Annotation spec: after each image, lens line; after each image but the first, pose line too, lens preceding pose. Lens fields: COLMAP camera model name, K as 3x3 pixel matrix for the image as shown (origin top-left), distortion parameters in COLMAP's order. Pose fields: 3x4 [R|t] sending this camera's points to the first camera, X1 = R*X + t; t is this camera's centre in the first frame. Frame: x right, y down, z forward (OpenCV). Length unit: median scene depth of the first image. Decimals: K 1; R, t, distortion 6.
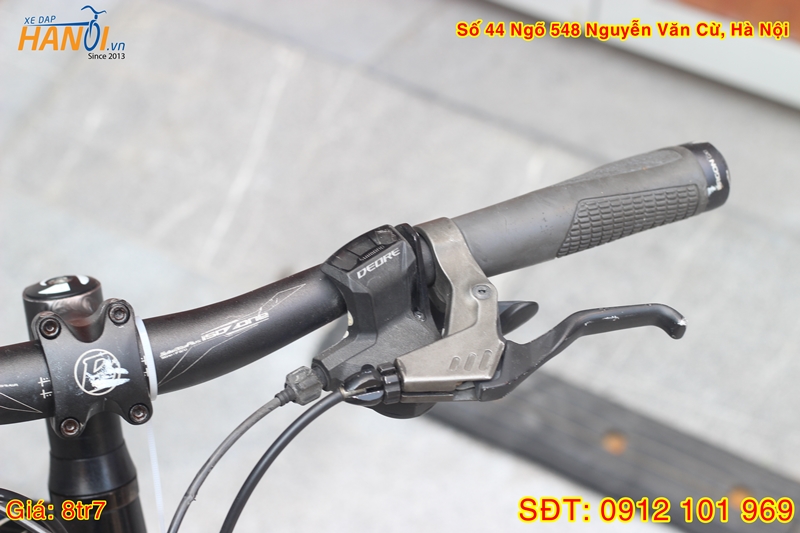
lens RADIAL K [[1881.1, 0, 400.4], [0, 1881.1, 271.4], [0, 0, 1]] dist [-0.139851, 0.000000]
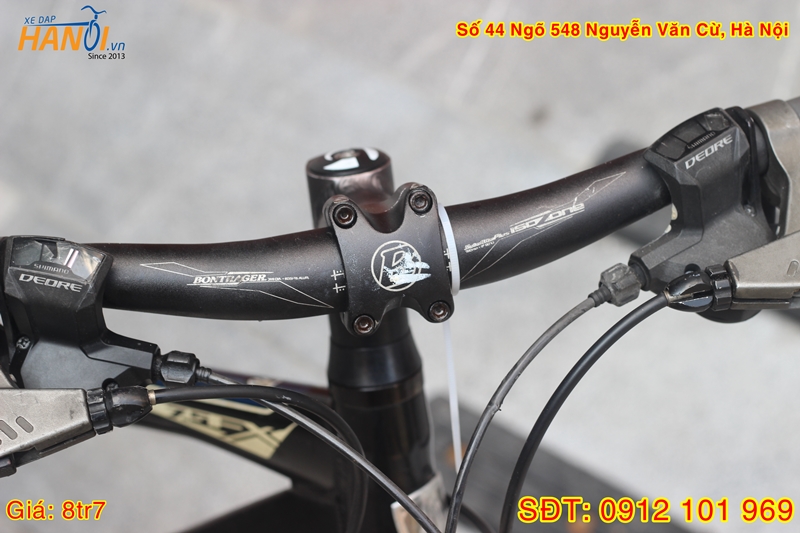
lens RADIAL K [[1881.1, 0, 397.0], [0, 1881.1, 264.1], [0, 0, 1]] dist [-0.139851, 0.000000]
pose [[0.993476, 0.033155, -0.109117, -0.060539], [-0.022232, 0.994755, 0.099843, -0.037178], [0.111854, -0.096766, 0.989002, 0.097286]]
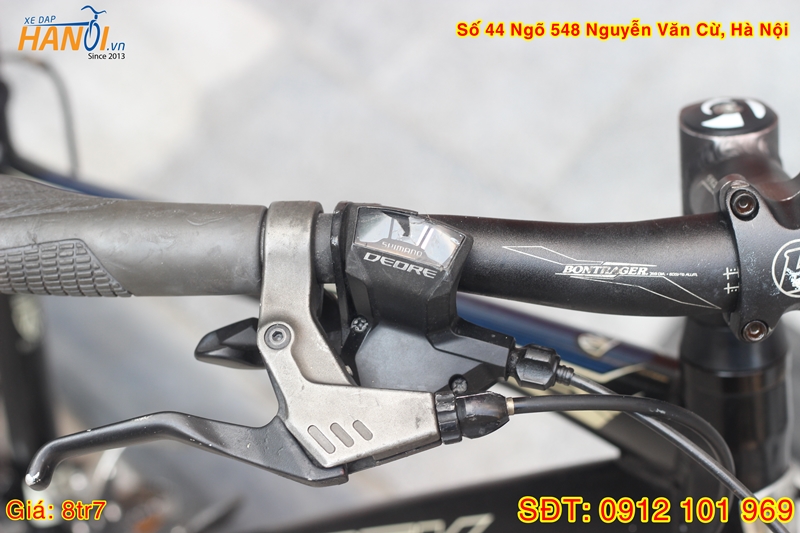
lens RADIAL K [[1845.8, 0, 401.8], [0, 1845.8, 264.4], [0, 0, 1]] dist [-0.122009, 0.000000]
pose [[0.972458, 0.119166, -0.200310, -0.166572], [-0.073498, 0.972354, 0.221645, -0.101256], [0.221185, -0.200818, 0.954332, 0.236006]]
